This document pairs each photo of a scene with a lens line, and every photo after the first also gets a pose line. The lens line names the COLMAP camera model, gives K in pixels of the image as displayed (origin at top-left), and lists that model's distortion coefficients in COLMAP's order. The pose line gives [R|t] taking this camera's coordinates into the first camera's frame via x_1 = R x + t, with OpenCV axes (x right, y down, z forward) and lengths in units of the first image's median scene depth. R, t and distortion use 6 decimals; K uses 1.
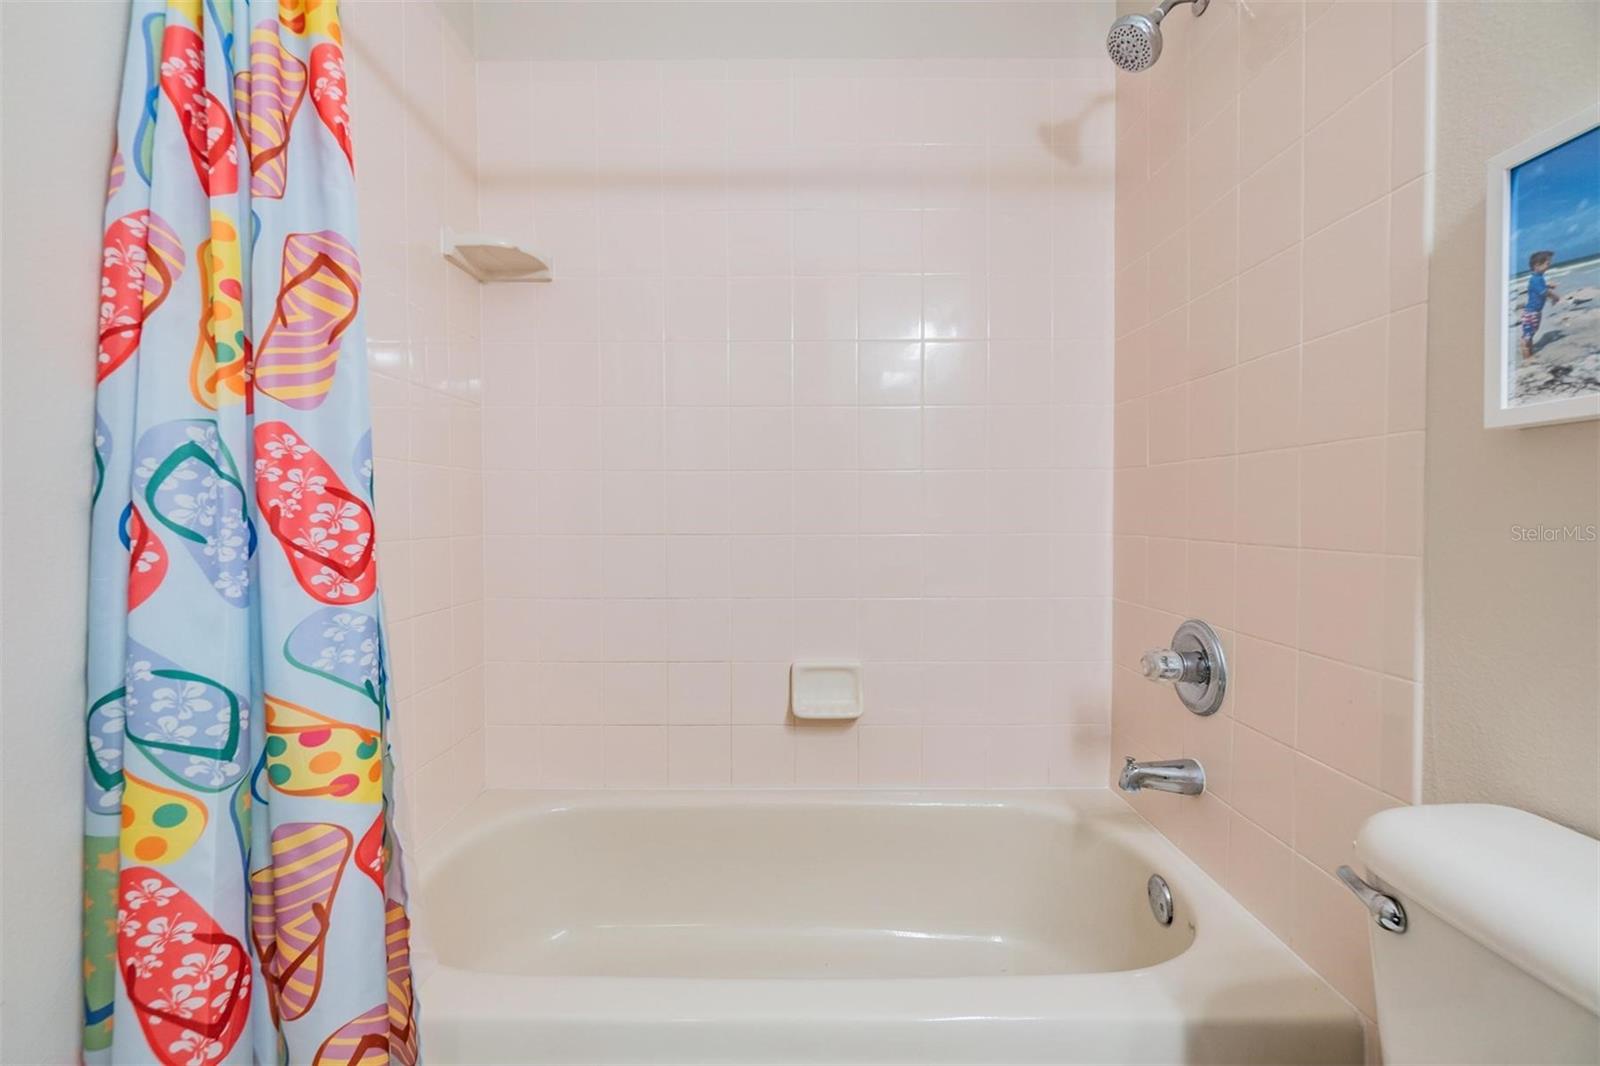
lens RADIAL K [[698.2, 0, 796.7], [0, 698.2, 514.4], [0, 0, 1]] dist [-0.002499, -0.000362]
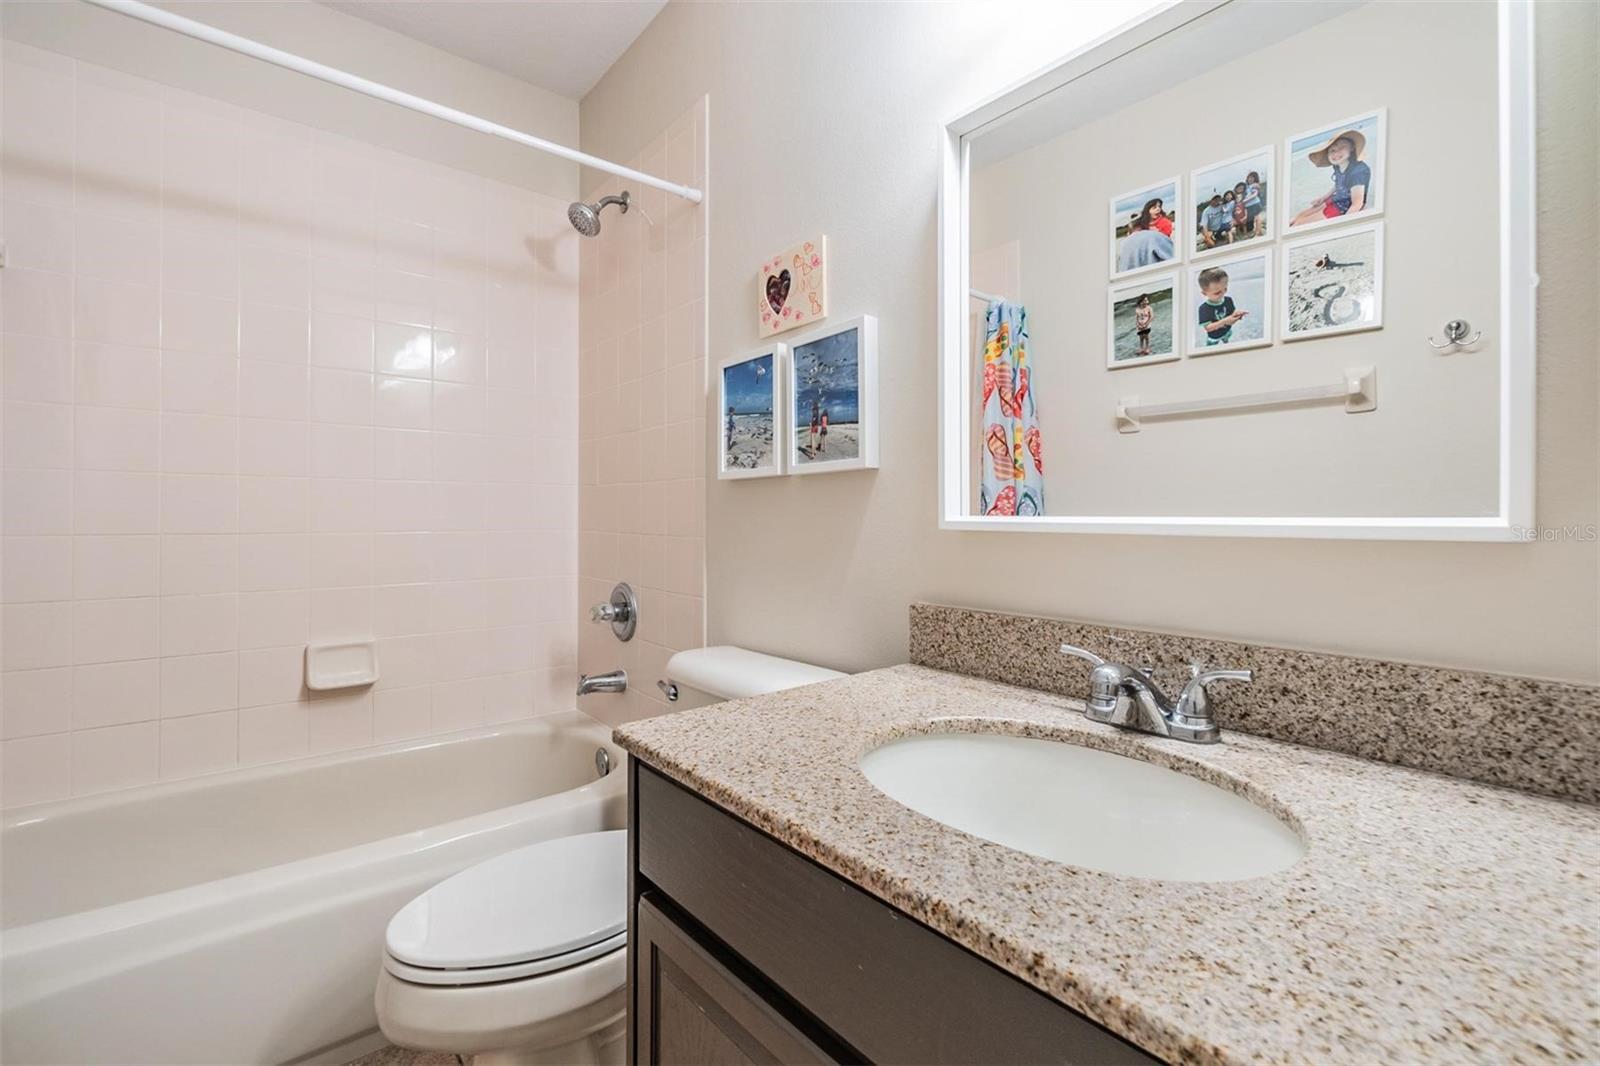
lens RADIAL K [[698.2, 0, 796.7], [0, 698.2, 514.4], [0, 0, 1]] dist [-0.002499, -0.000362]
pose [[0.773786, 0.001247, 0.633445, -0.135407], [-0.001235, 0.999999, -0.000460, -0.004830], [-0.633446, -0.000426, 0.773787, -0.495035]]
